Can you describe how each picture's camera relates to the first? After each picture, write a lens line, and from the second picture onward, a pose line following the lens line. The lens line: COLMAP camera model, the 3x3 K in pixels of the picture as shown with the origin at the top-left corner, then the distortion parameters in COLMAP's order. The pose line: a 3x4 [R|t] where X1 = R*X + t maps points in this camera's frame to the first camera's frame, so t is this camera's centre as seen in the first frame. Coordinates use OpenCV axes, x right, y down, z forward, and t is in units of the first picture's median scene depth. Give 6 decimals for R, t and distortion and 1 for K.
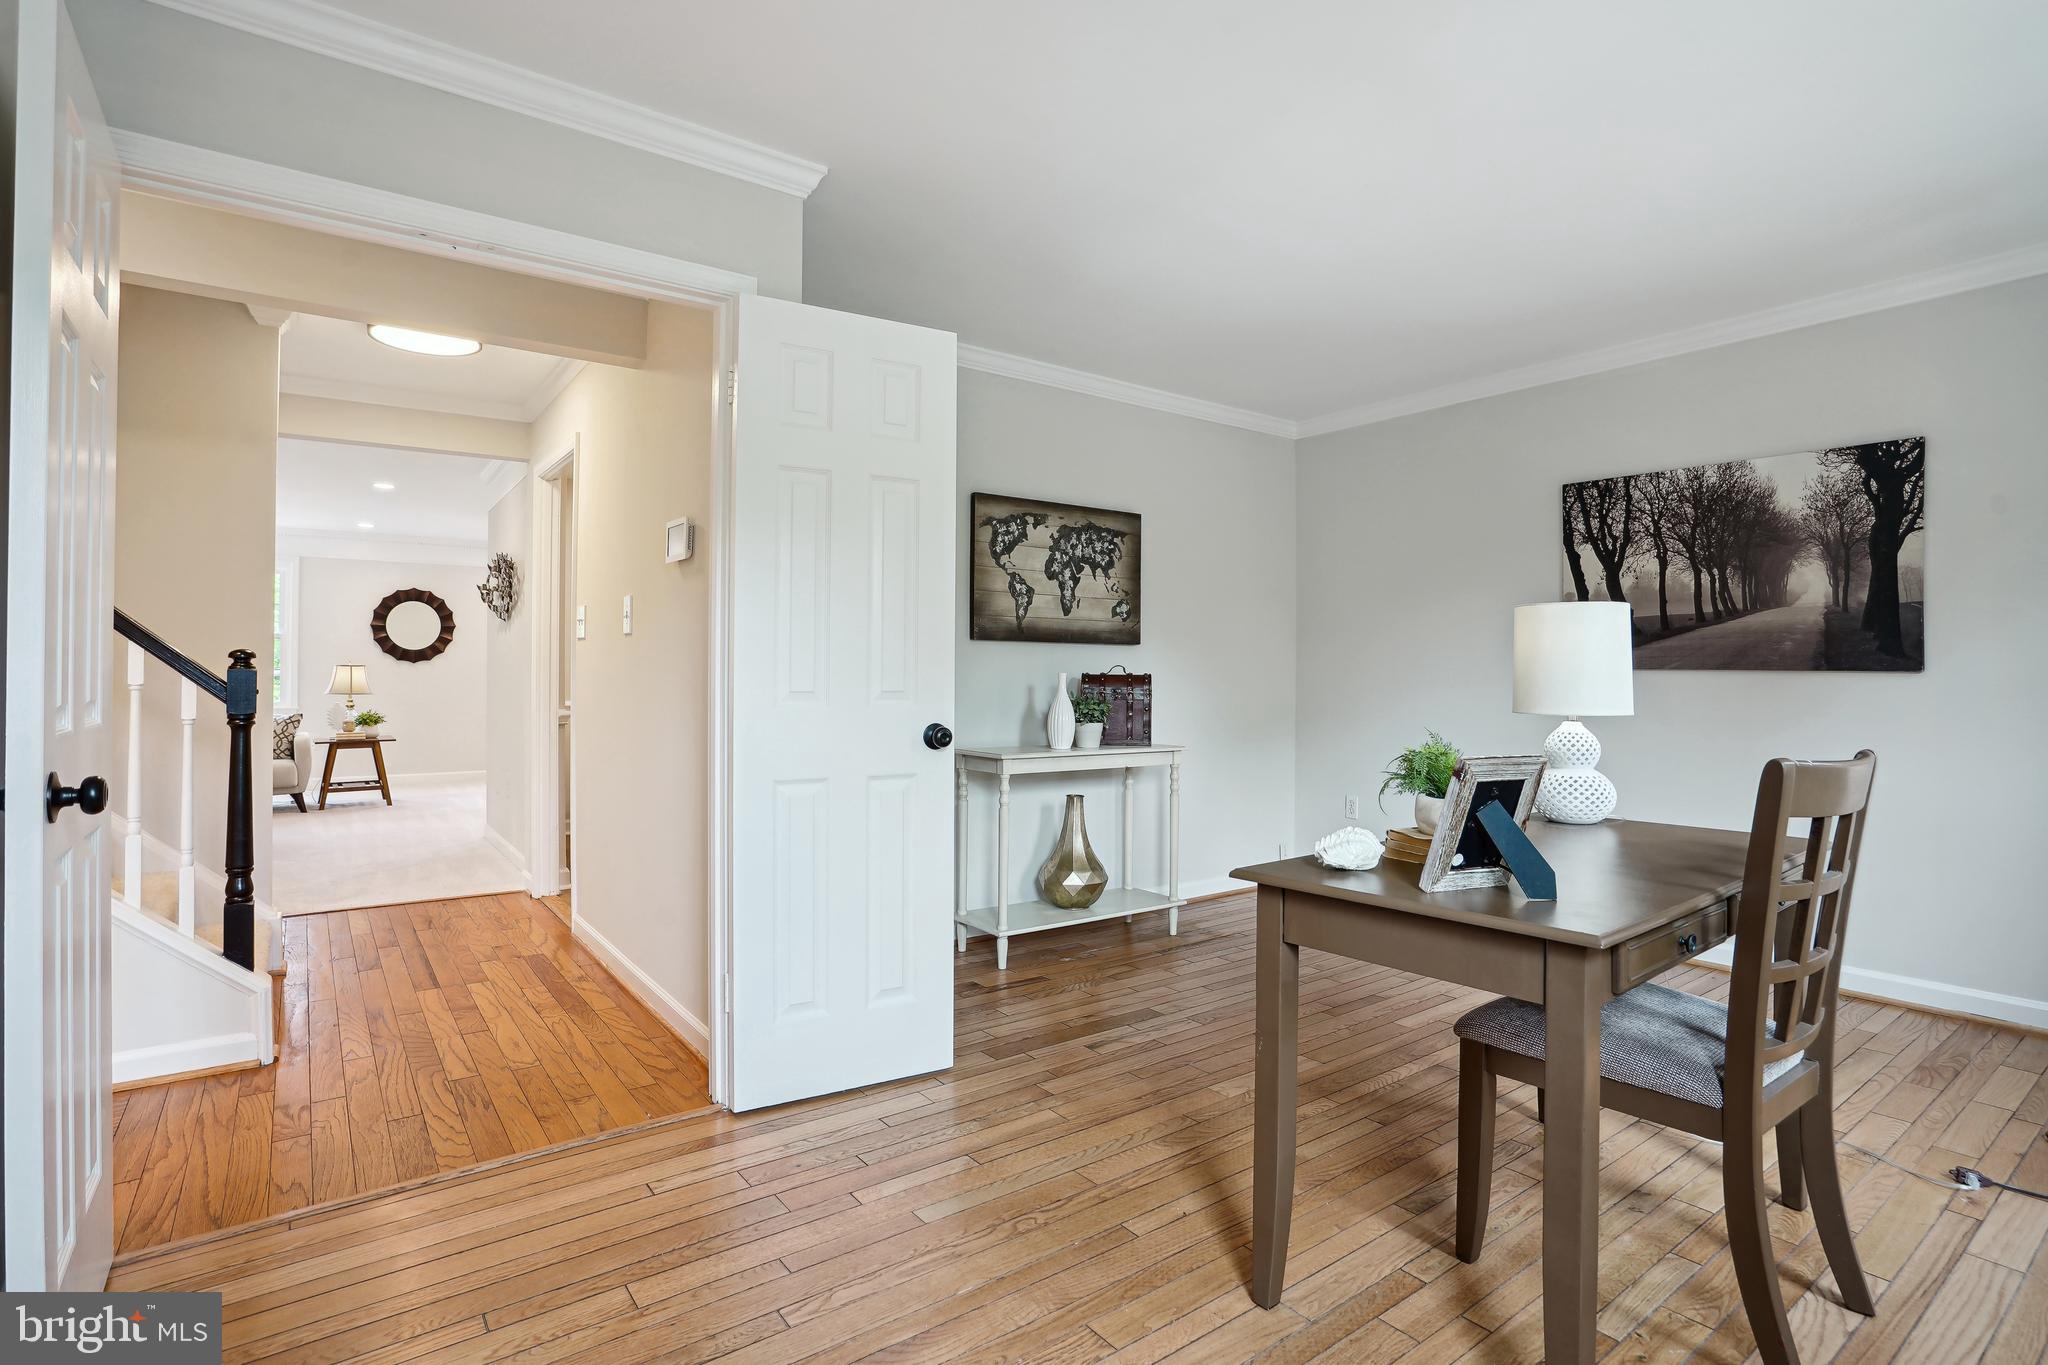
lens RADIAL K [[967.6, 0, 1022.3], [0, 967.6, 677.7], [0, 0, 1]] dist [-0.014243, 0.003288]
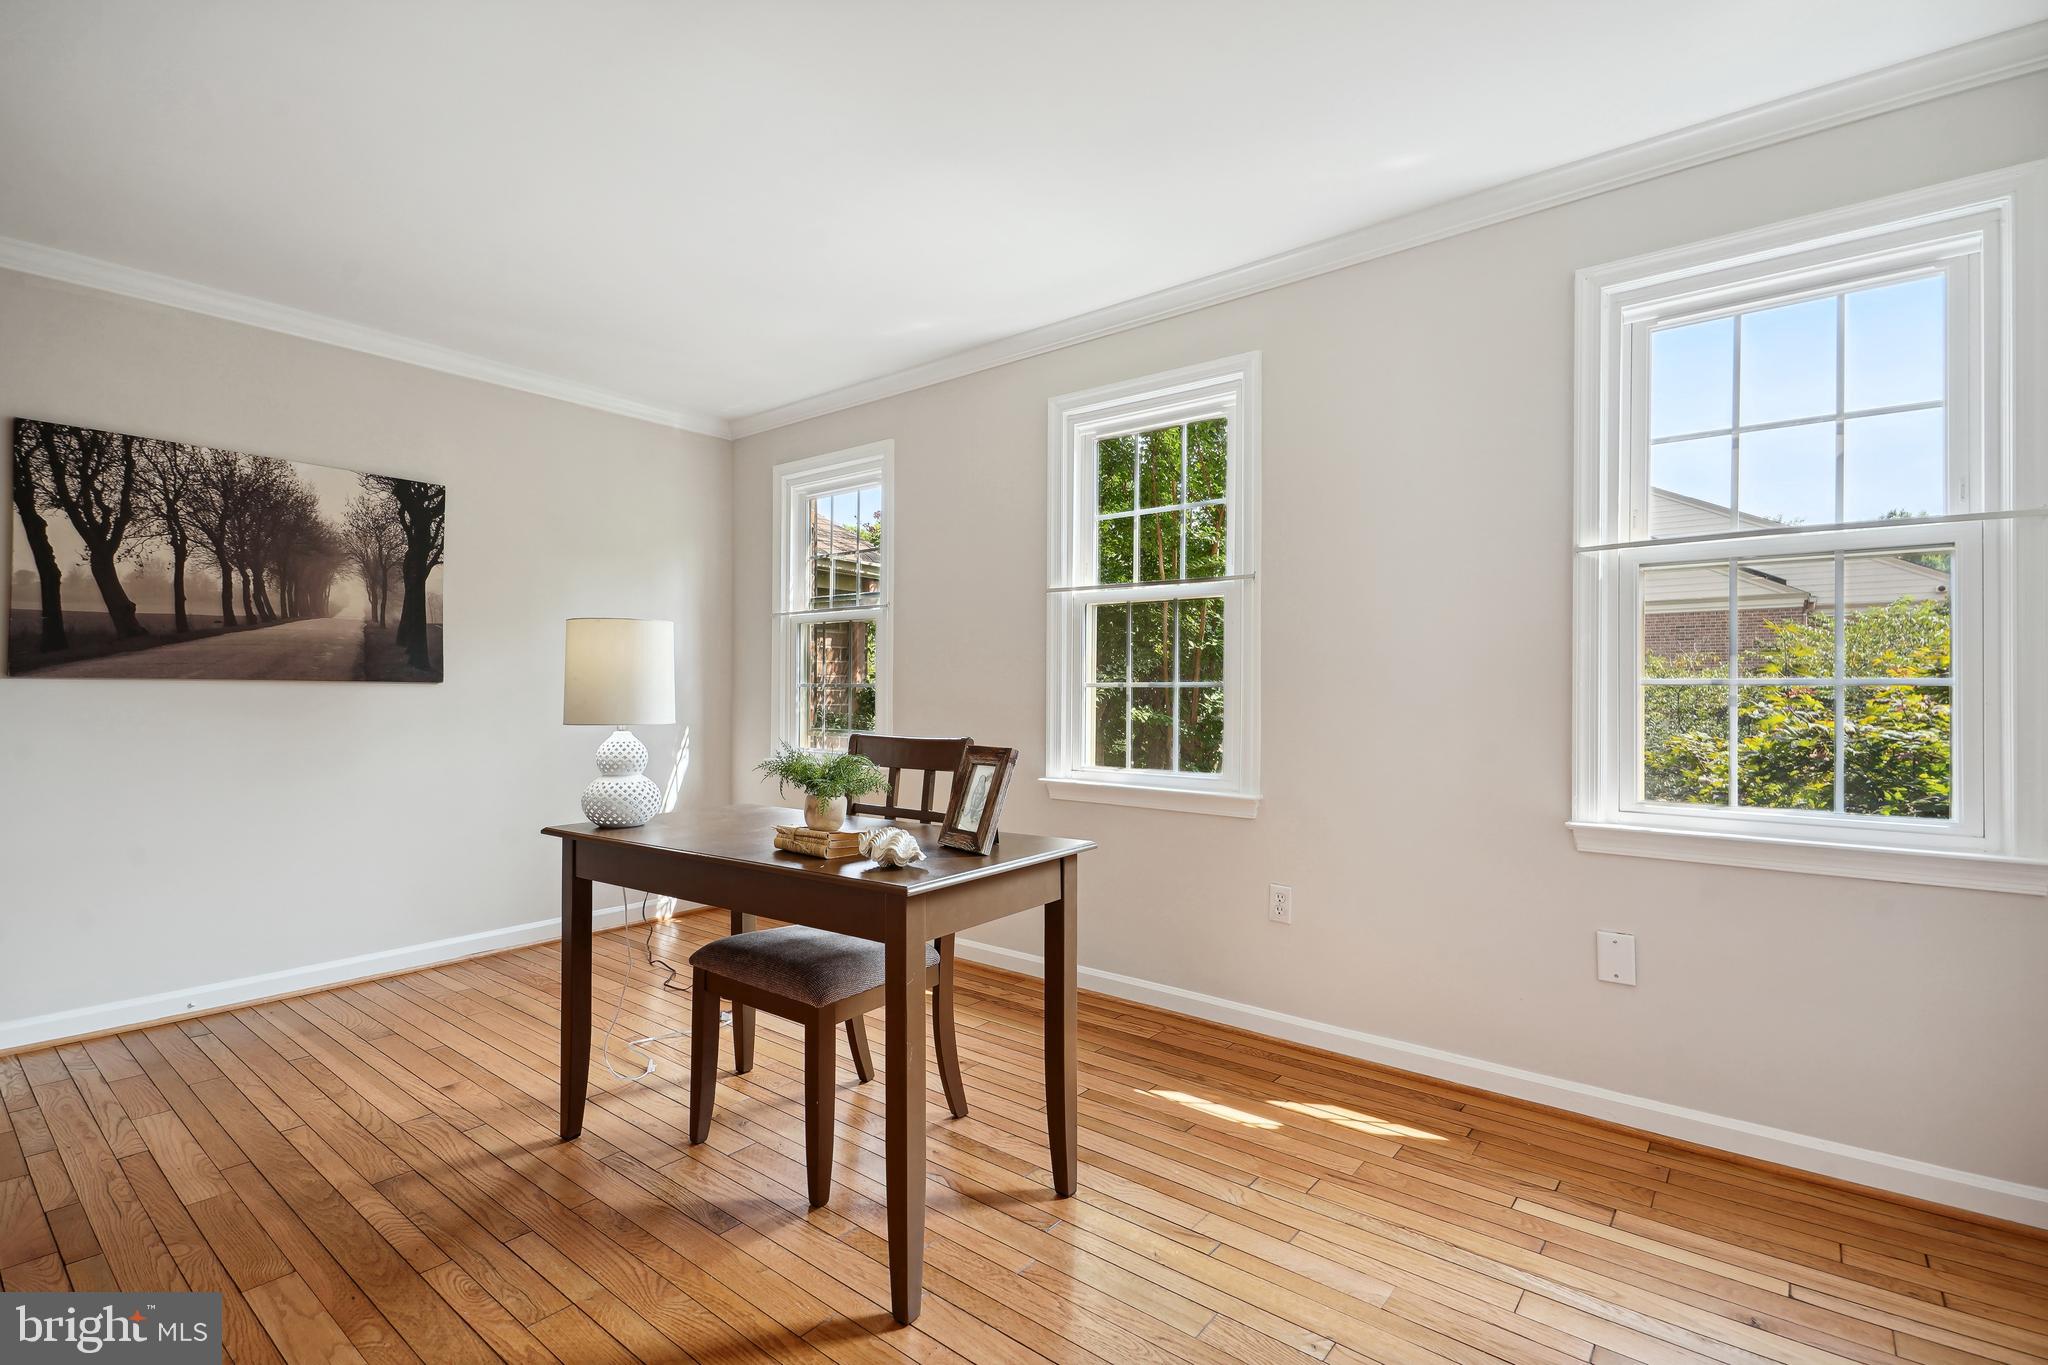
lens RADIAL K [[967.6, 0, 1019.6], [0, 967.6, 686.8], [0, 0, 1]] dist [-0.014243, 0.003288]
pose [[-0.251286, -0.003536, 0.967906, -0.343366], [-0.000146, 0.999993, 0.003615, -0.004852], [-0.967913, 0.000767, -0.251285, 0.516801]]
